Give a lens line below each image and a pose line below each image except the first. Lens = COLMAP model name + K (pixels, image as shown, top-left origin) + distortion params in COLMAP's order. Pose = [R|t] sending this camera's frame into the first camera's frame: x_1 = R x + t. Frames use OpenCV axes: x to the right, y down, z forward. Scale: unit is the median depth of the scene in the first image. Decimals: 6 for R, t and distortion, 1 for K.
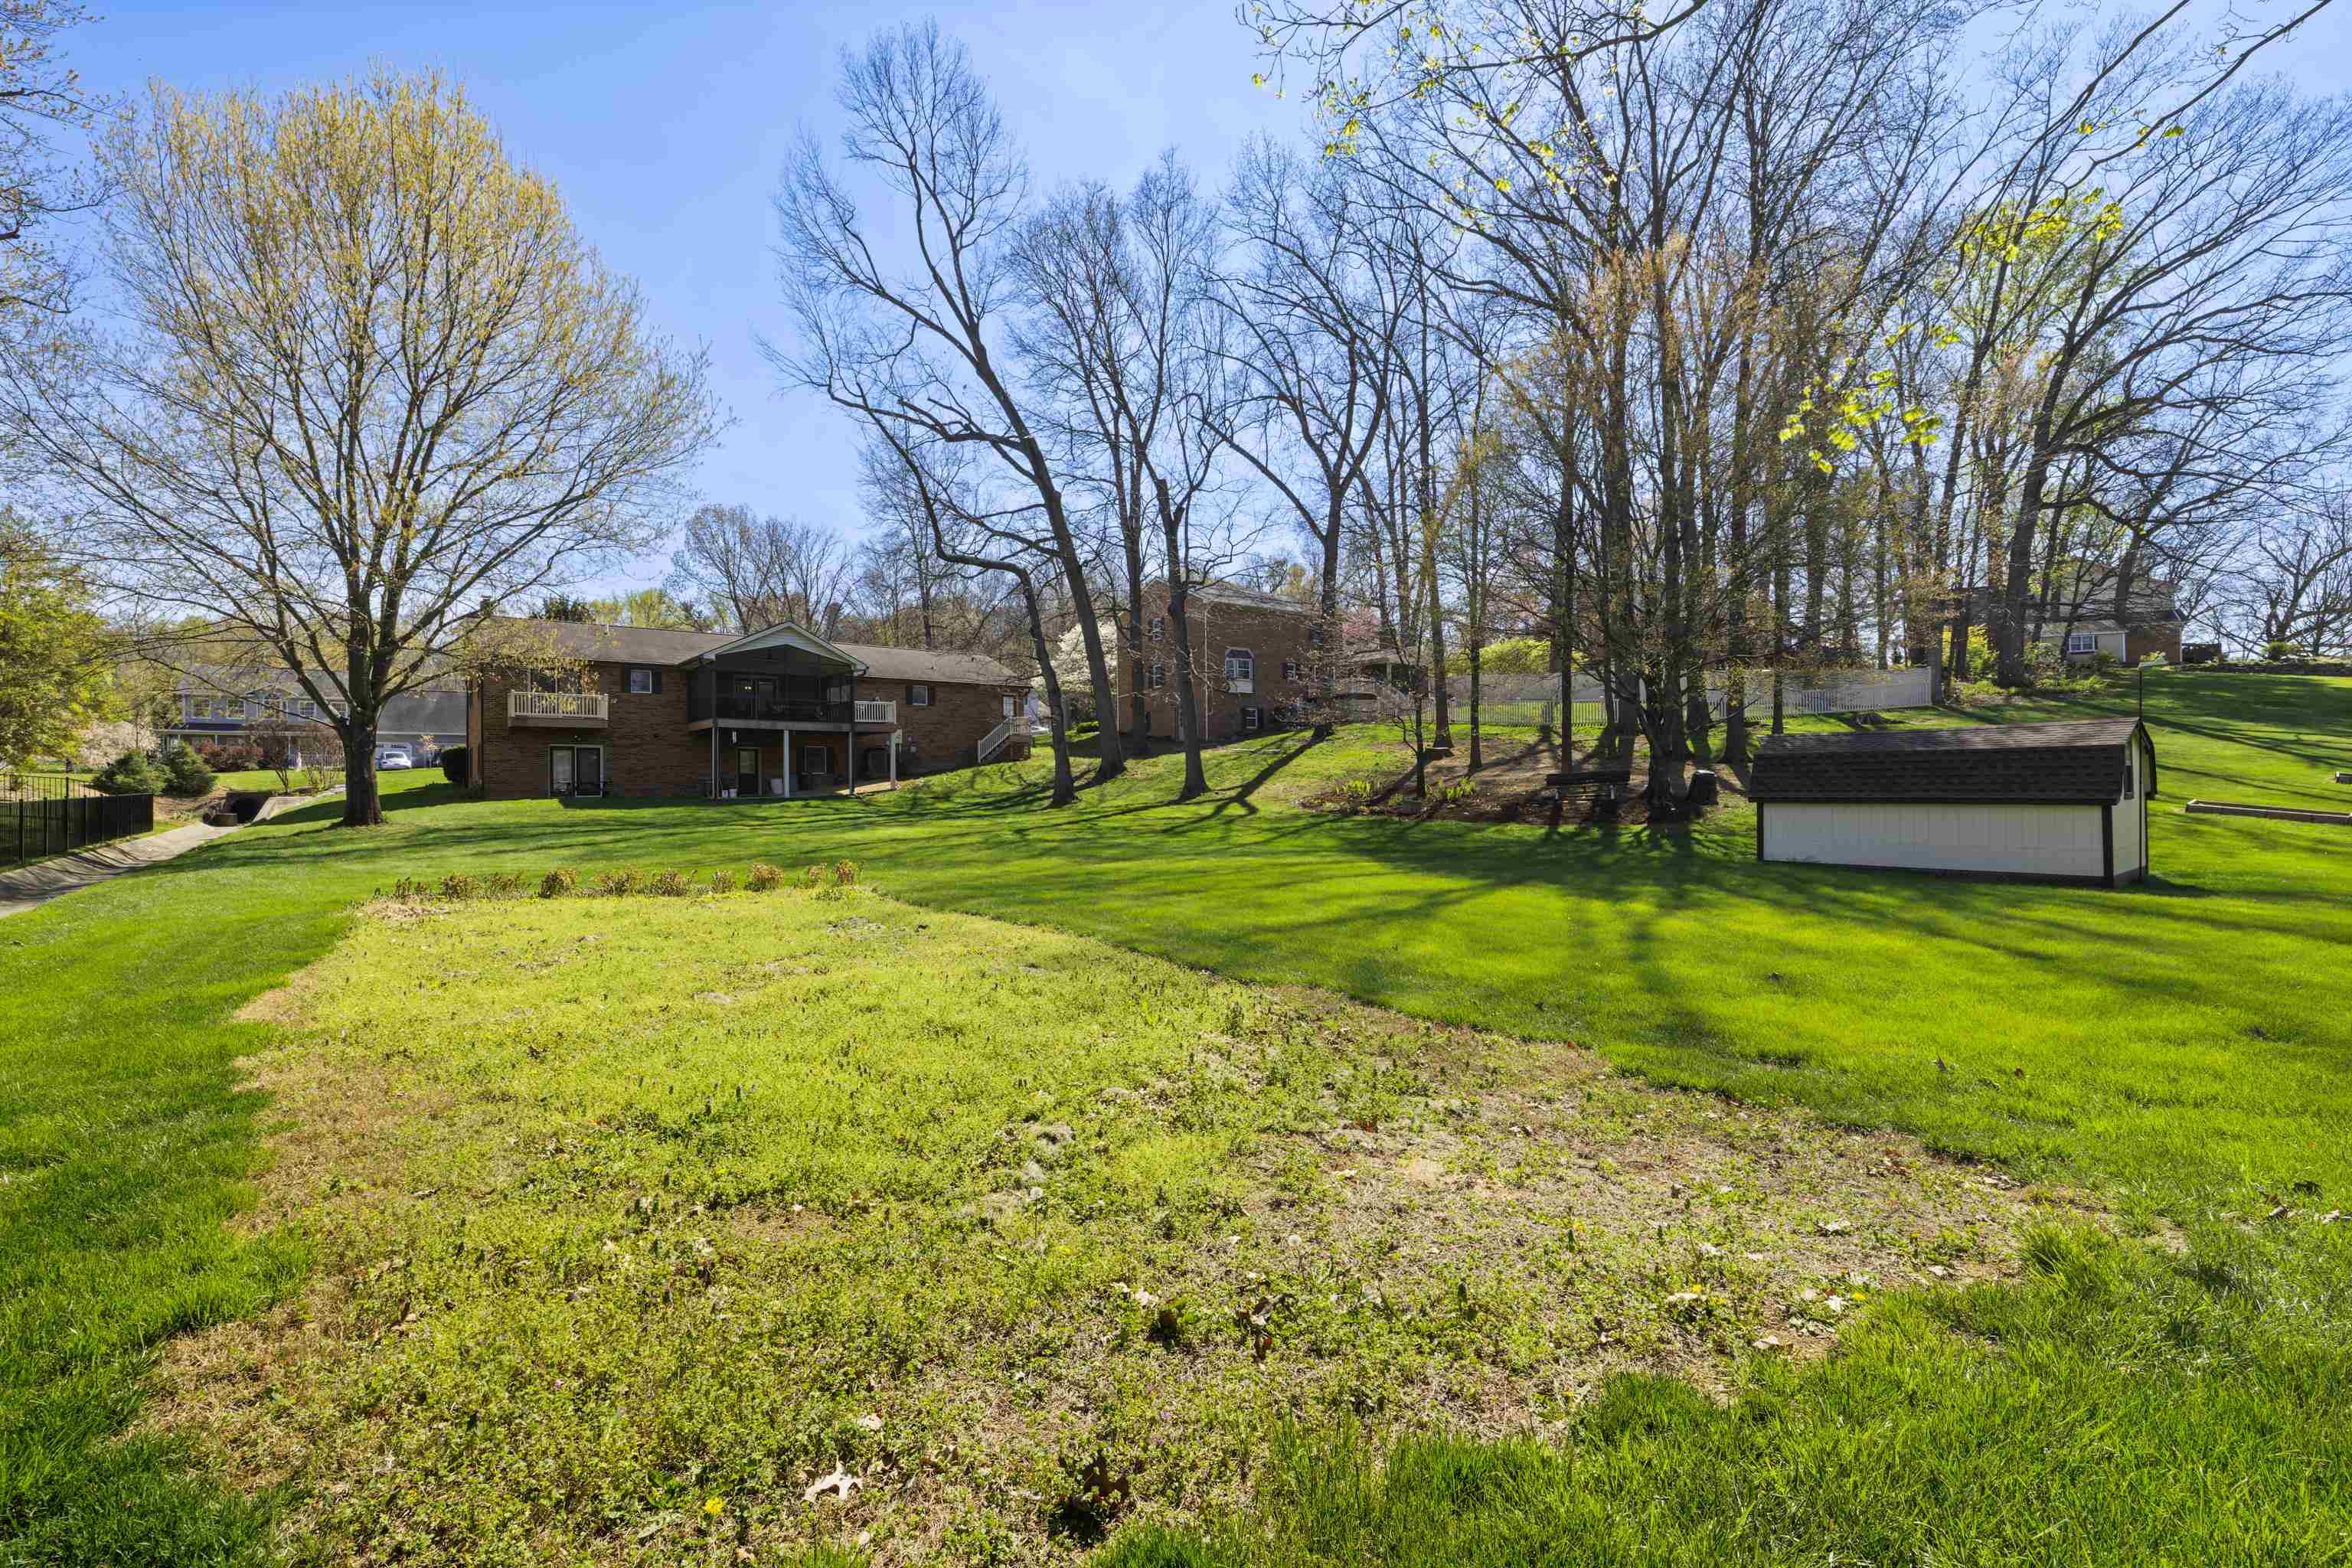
lens RADIAL K [[992.0, 0, 1174.0], [0, 992.0, 772.3], [0, 0, 1]] dist [-0.000800, 0.000004]
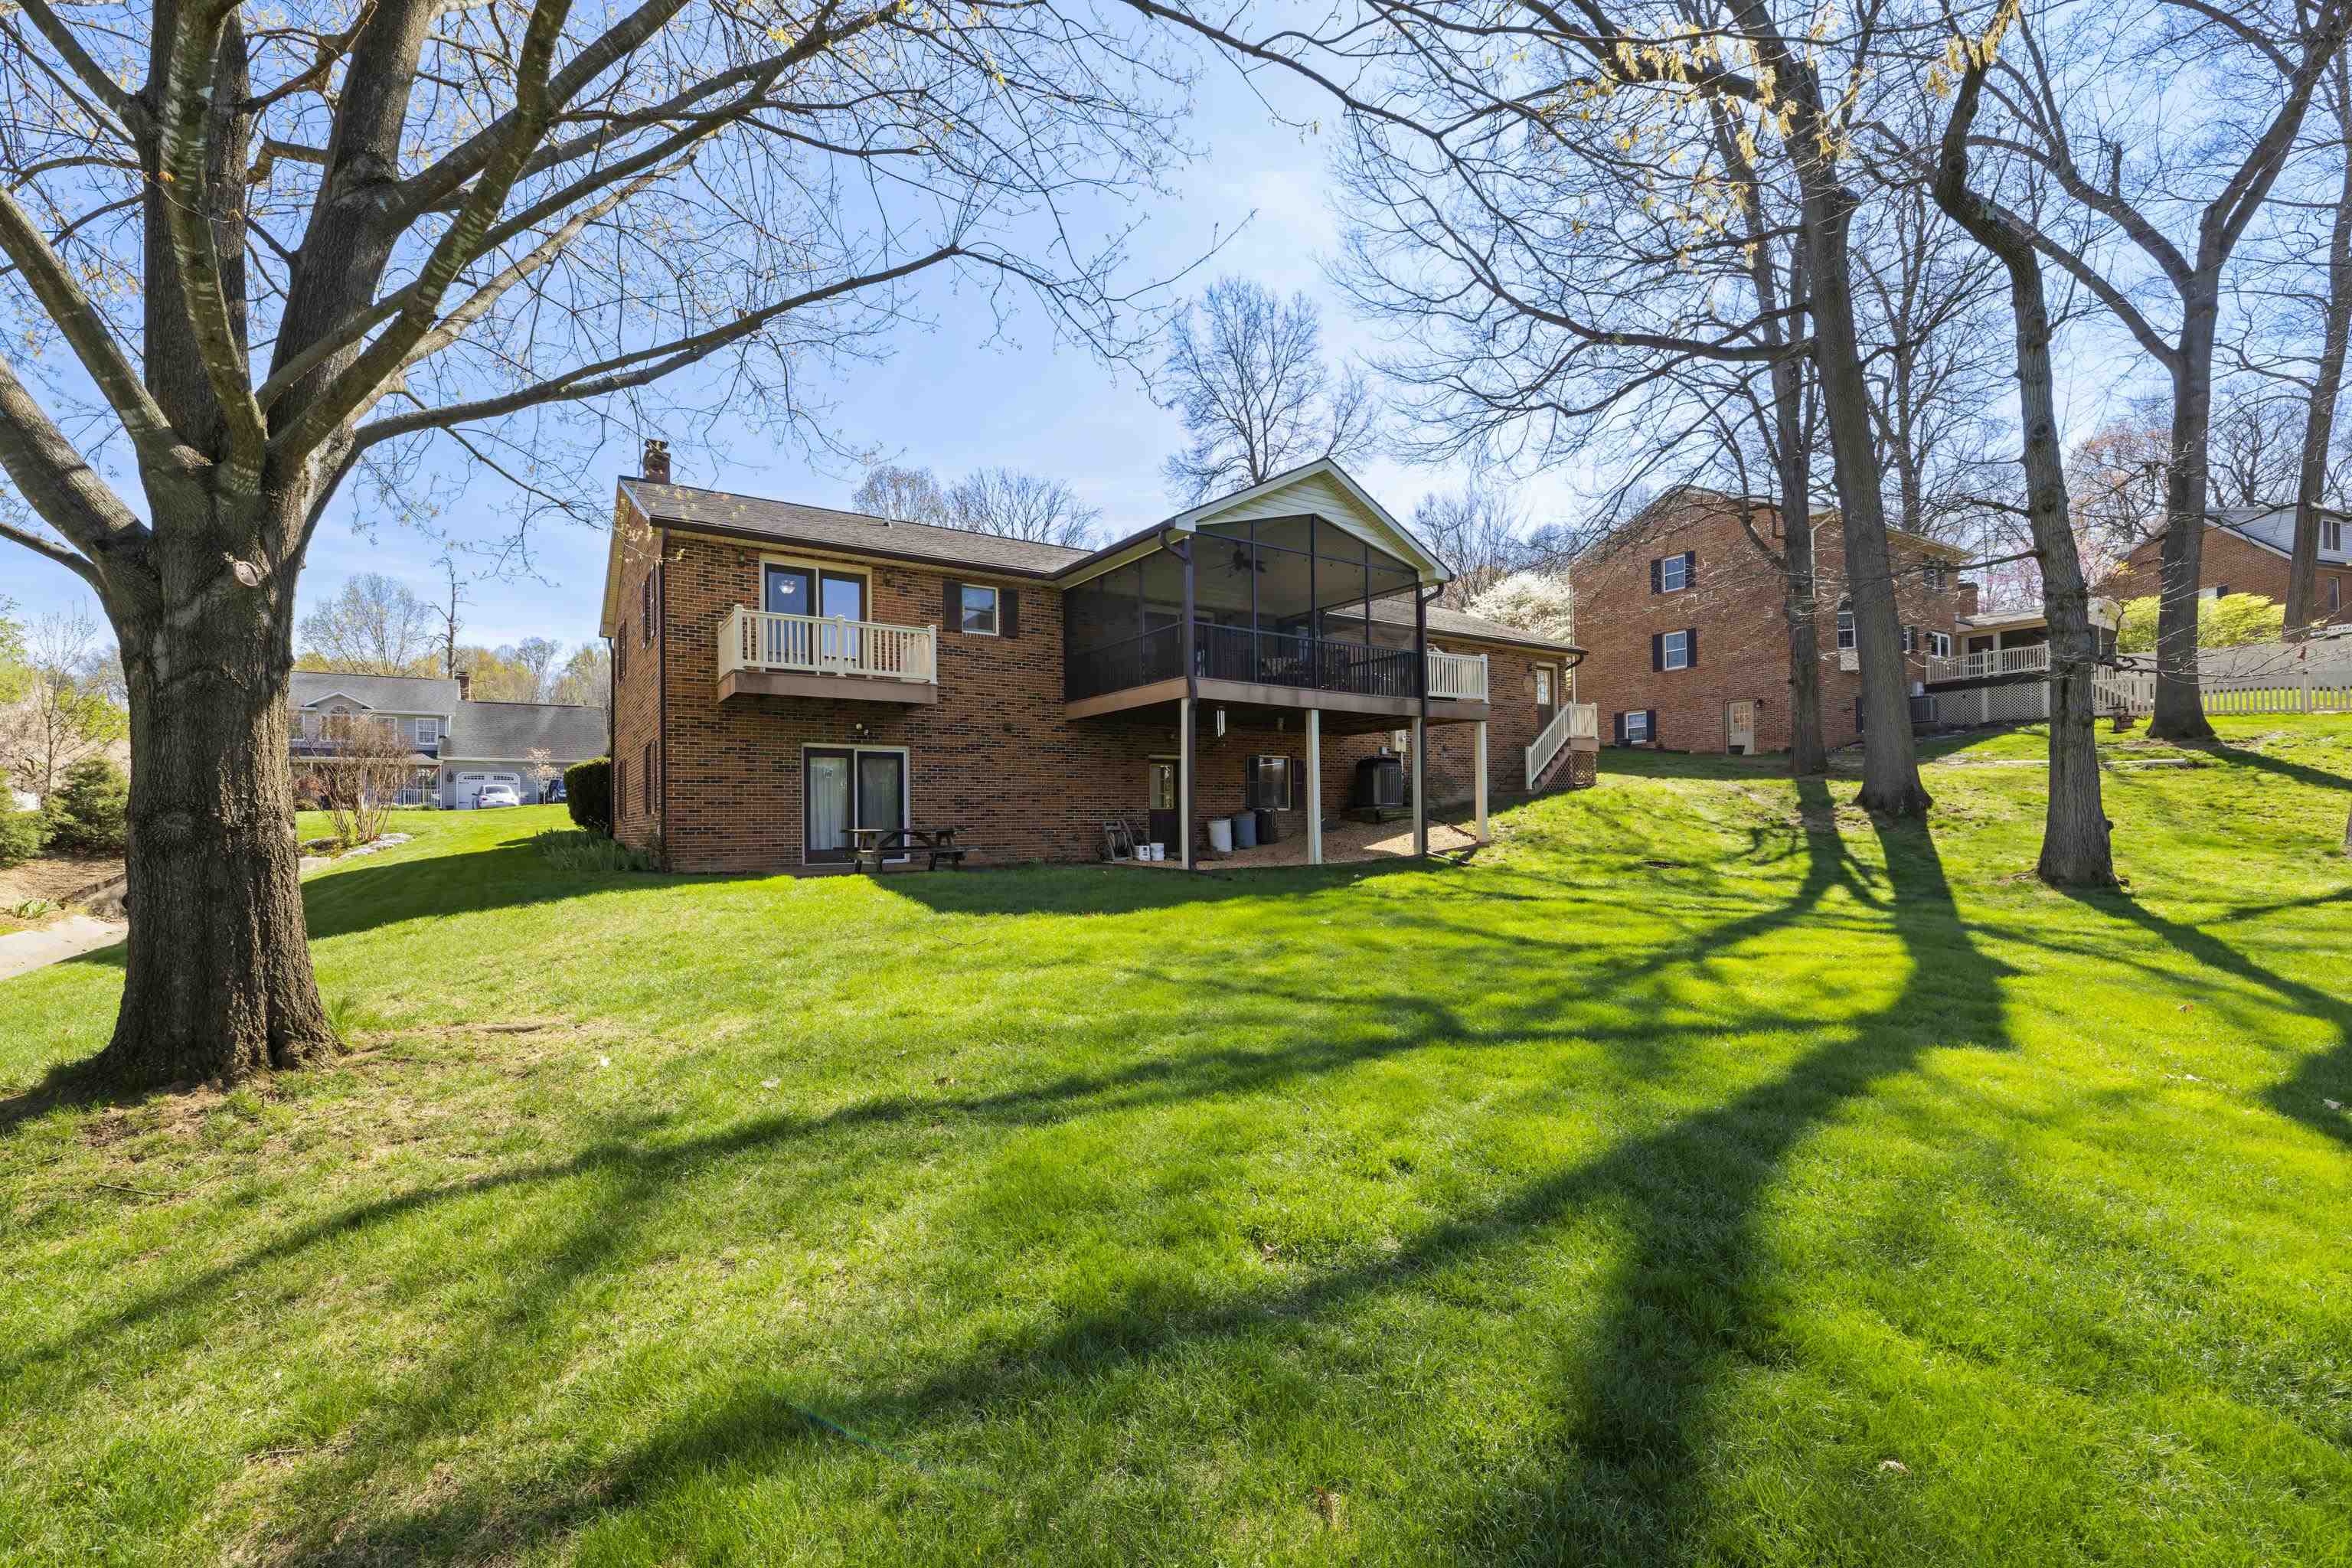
lens RADIAL K [[1024.8, 0, 1188.8], [0, 1024.8, 820.0], [0, 0, 1]] dist [0.003201, 0.000146]
pose [[0.996401, -0.003410, -0.084699, -0.395999], [0.003972, 0.999971, 0.006470, 0.002919], [0.084675, -0.006783, 0.996386, 0.528730]]
